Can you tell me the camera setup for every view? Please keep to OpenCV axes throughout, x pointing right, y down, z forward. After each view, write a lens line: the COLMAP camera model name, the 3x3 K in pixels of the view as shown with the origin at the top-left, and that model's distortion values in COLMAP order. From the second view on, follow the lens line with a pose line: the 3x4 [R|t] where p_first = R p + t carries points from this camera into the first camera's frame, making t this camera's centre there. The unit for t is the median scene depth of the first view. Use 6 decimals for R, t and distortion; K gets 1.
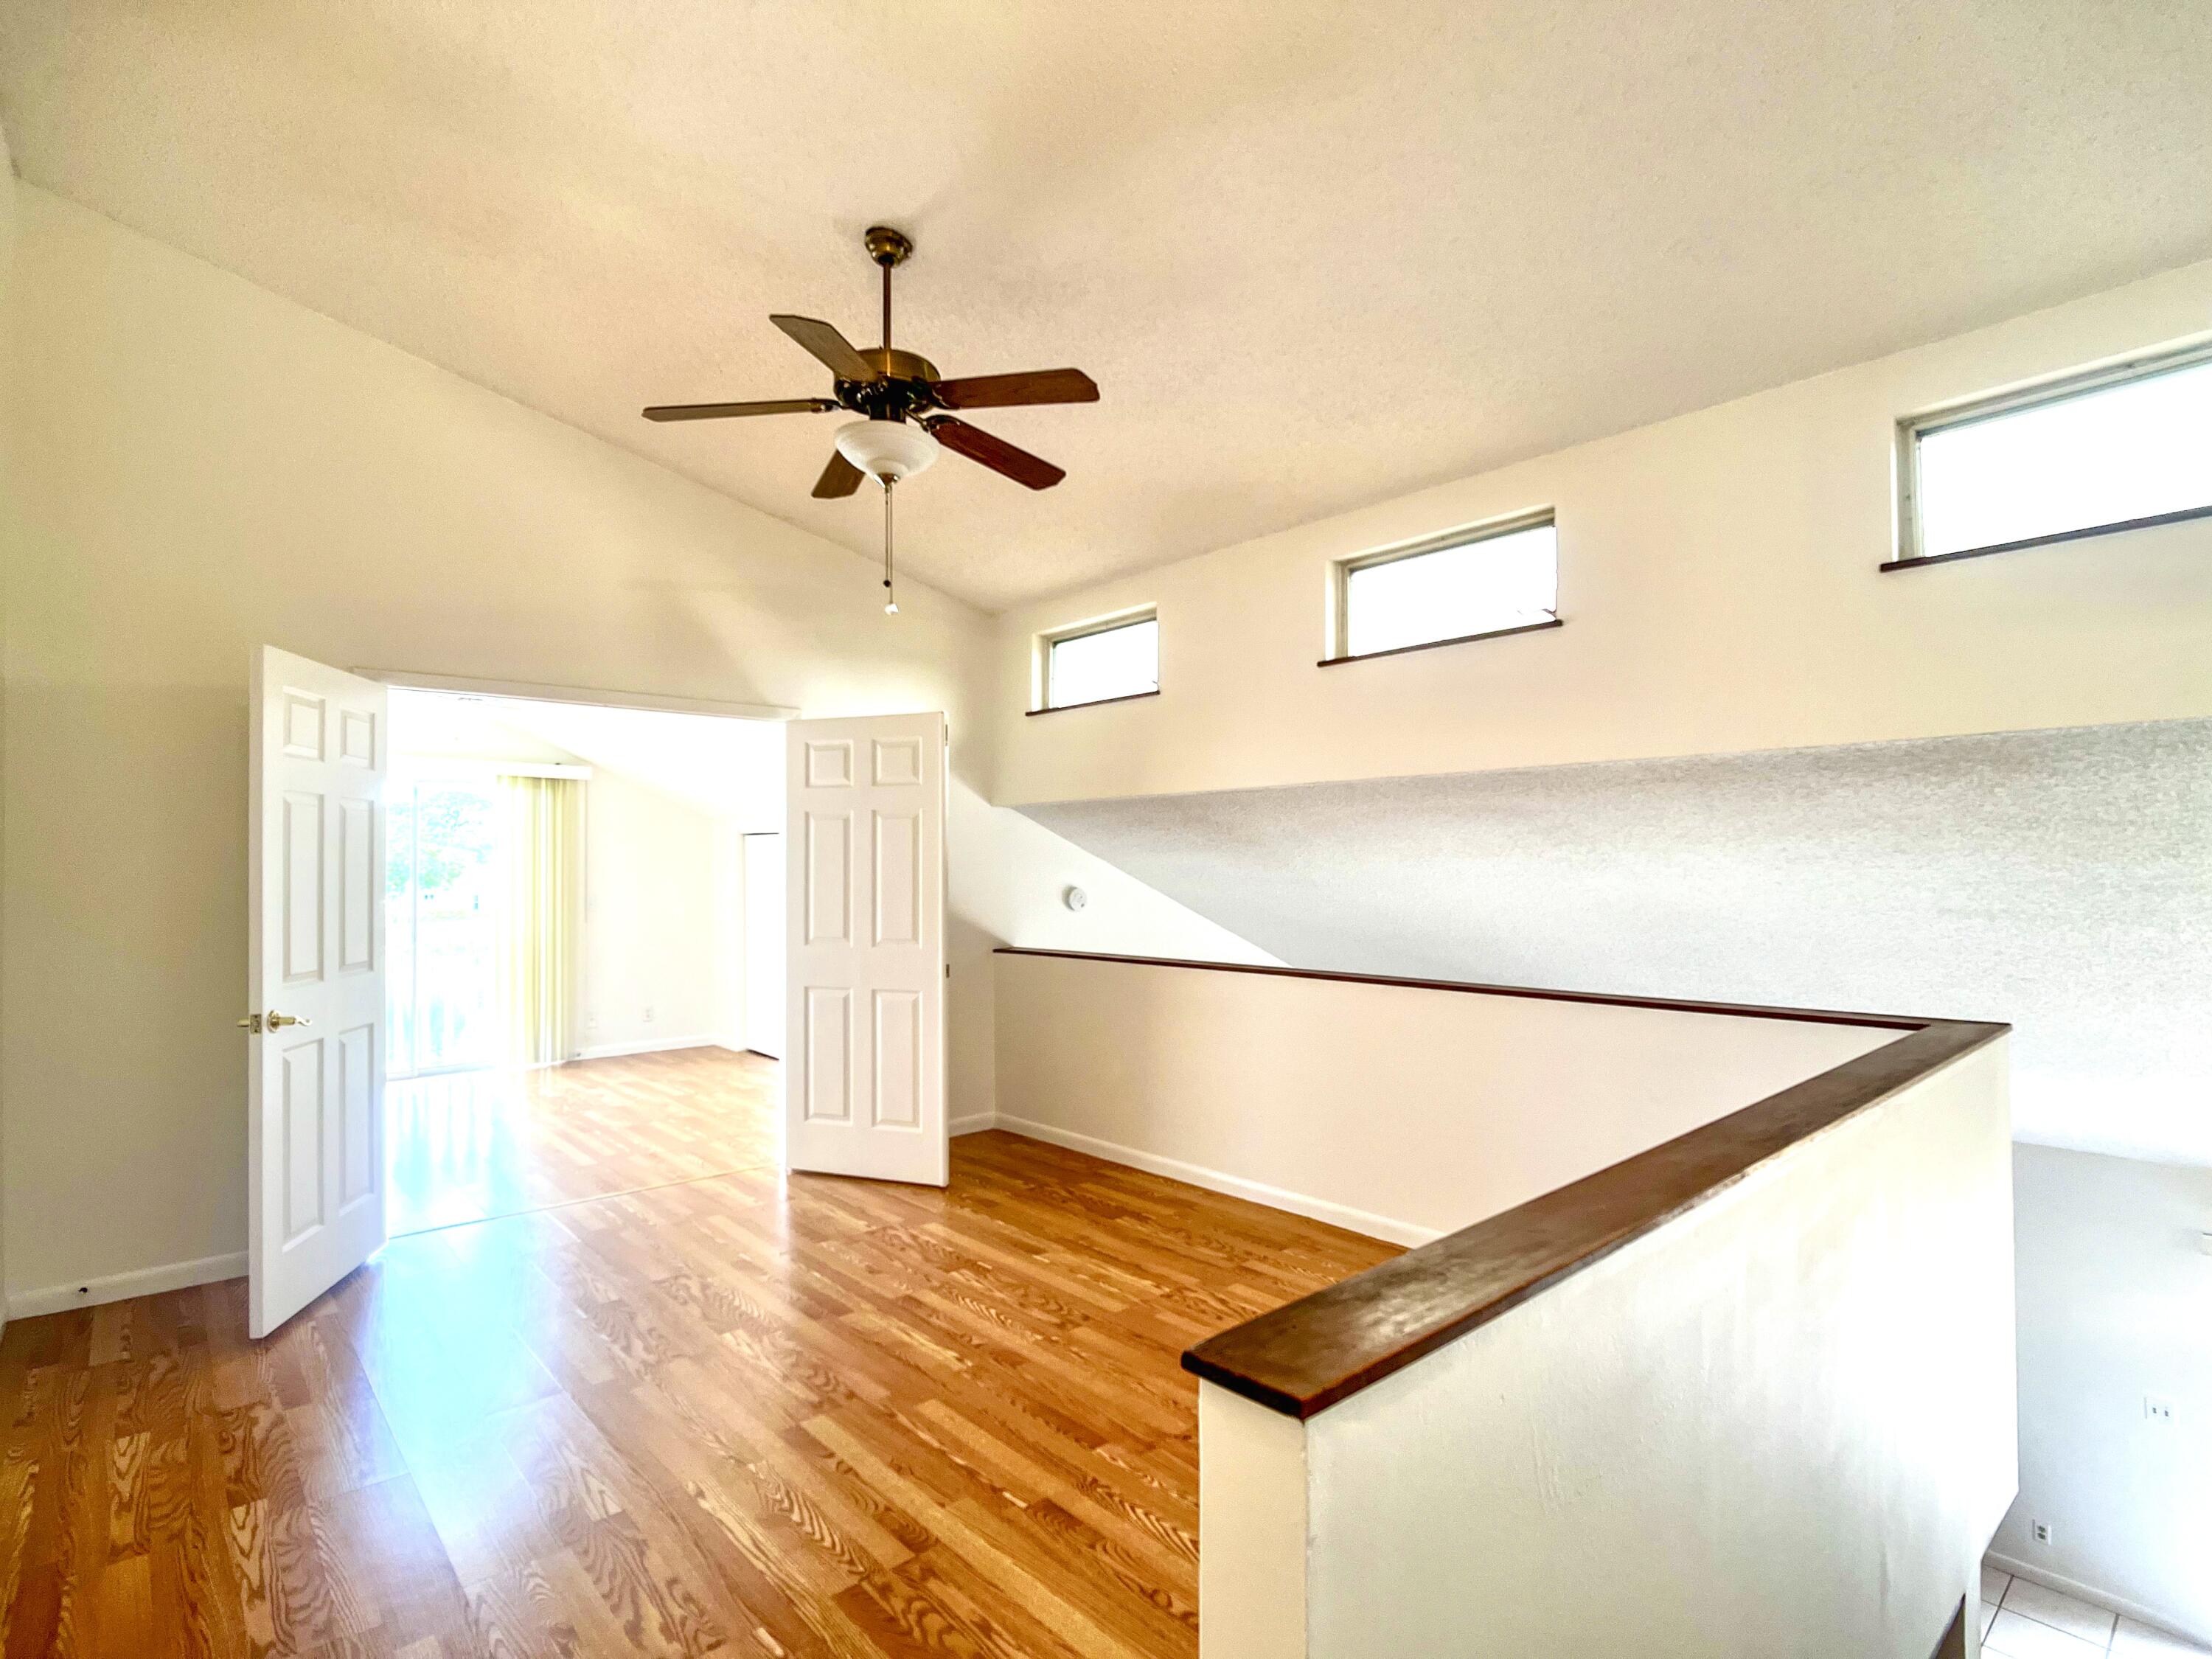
lens RADIAL K [[1100.3, 0, 1100.9], [0, 1100.3, 840.5], [0, 0, 1]] dist [-0.002659, 0.000345]
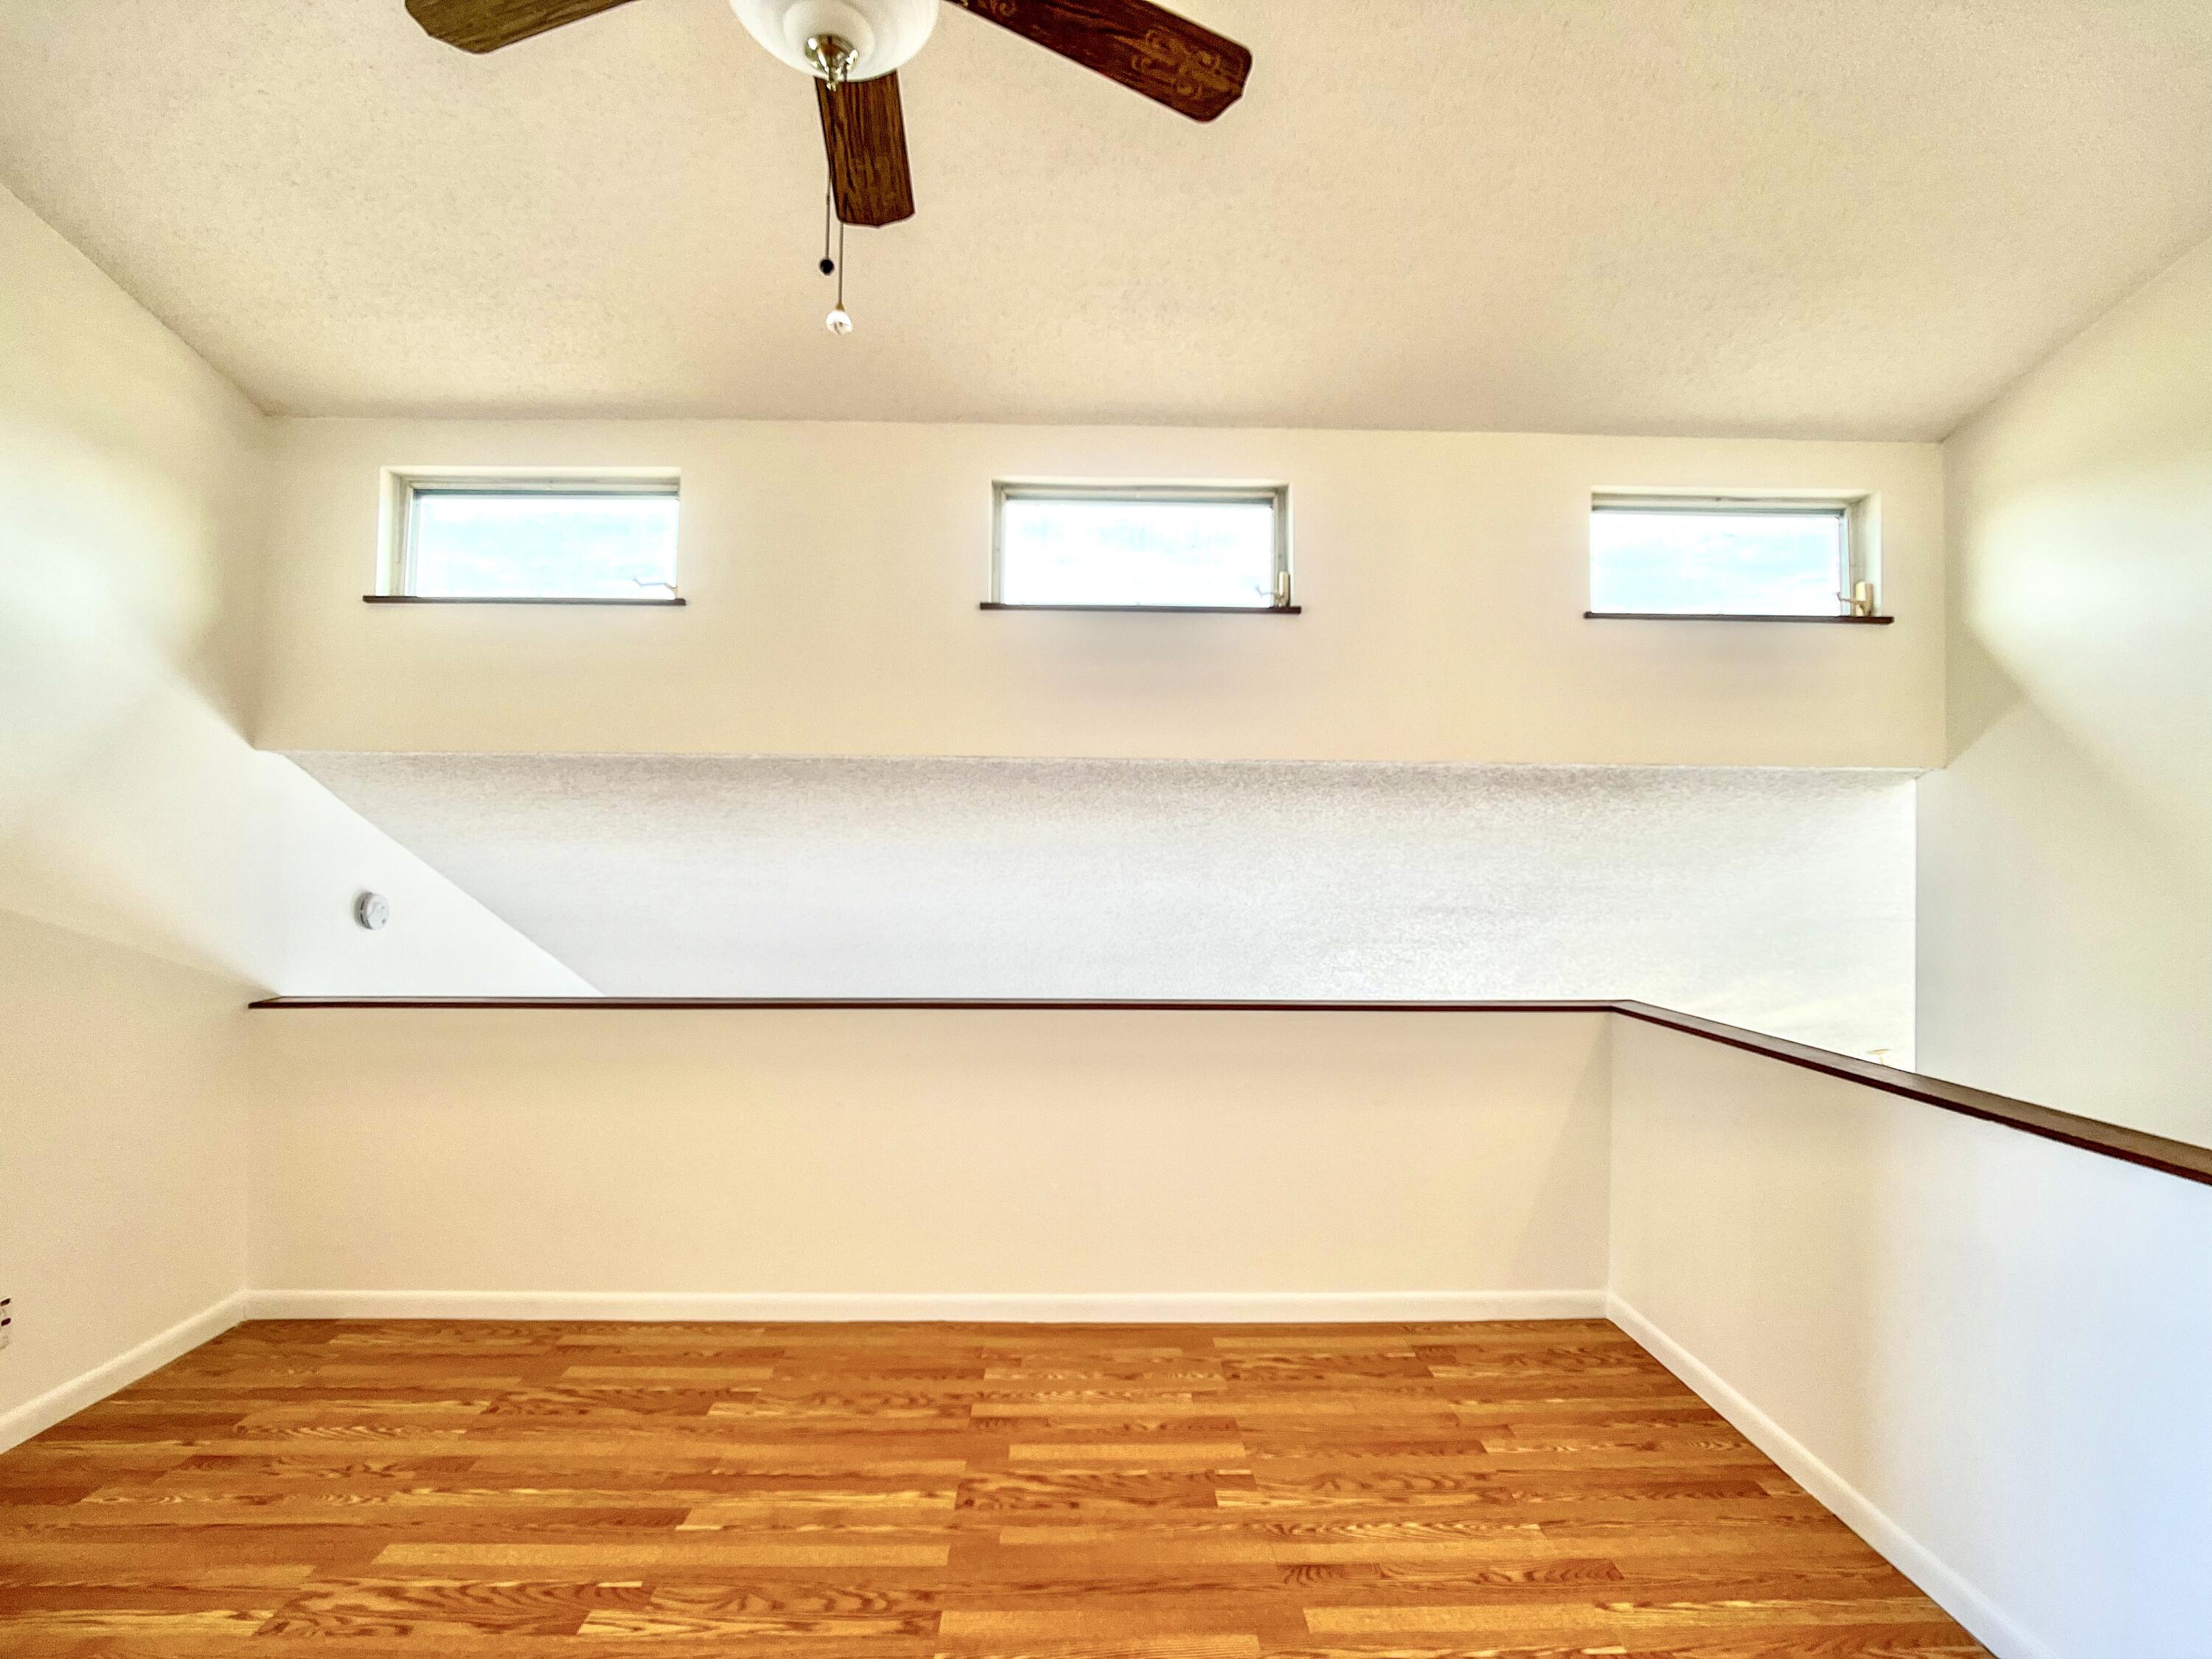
lens RADIAL K [[1137.4, 0, 1106.0], [0, 1137.4, 829.5], [0, 0, 1]] dist [-0.081864, 0.067013]
pose [[0.648740, 0.029532, 0.760437, -0.257295], [-0.029492, 0.999472, -0.013654, 0.004770], [-0.760438, -0.013569, 0.649268, 0.308000]]
